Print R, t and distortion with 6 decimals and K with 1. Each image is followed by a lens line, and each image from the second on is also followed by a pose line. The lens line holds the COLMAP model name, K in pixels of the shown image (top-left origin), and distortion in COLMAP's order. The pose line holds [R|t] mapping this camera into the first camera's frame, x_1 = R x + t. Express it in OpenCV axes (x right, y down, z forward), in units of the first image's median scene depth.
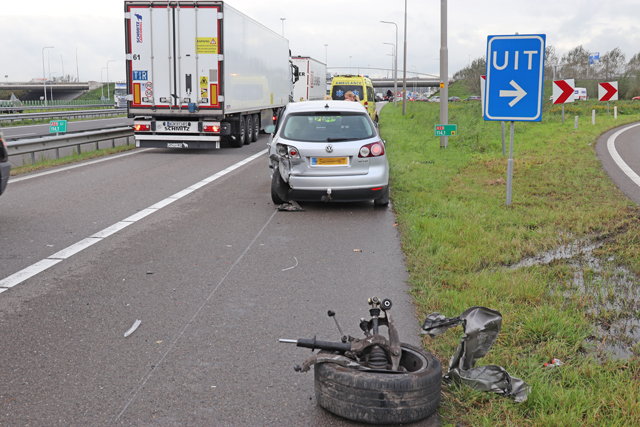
lens RADIAL K [[712.2, 0, 319.5], [0, 712.2, 211.8], [0, 0, 1]] dist [-0.010276, 0.000000]
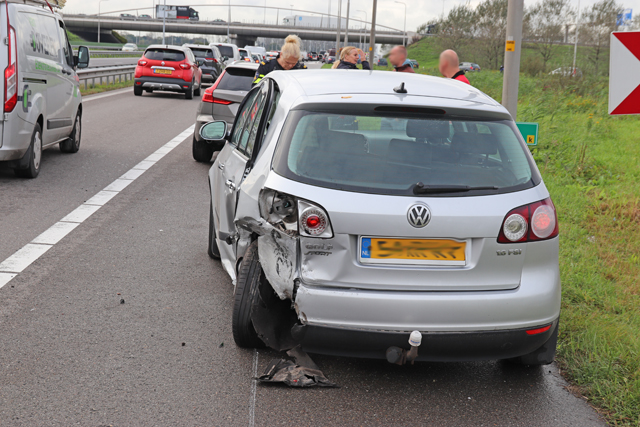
lens RADIAL K [[1051.5, 0, 321.0], [0, 1051.5, 214.5], [0, 0, 1]] dist [0.020422, 0.000000]
pose [[0.992658, 0.045297, 0.112156, -0.087997], [-0.044590, 0.998967, -0.008810, -0.079158], [-0.112439, 0.003745, 0.993652, 0.477557]]
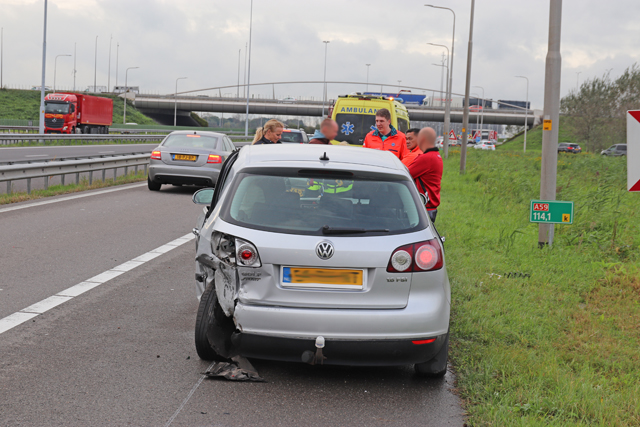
lens RADIAL K [[1265.3, 0, 320.3], [0, 1265.3, 214.1], [0, 0, 1]] dist [0.038348, 0.000000]
pose [[0.998455, 0.054252, 0.012004, -0.000449], [-0.052870, 0.994059, -0.095144, -0.032163], [-0.017094, 0.094363, 0.995391, 0.174689]]
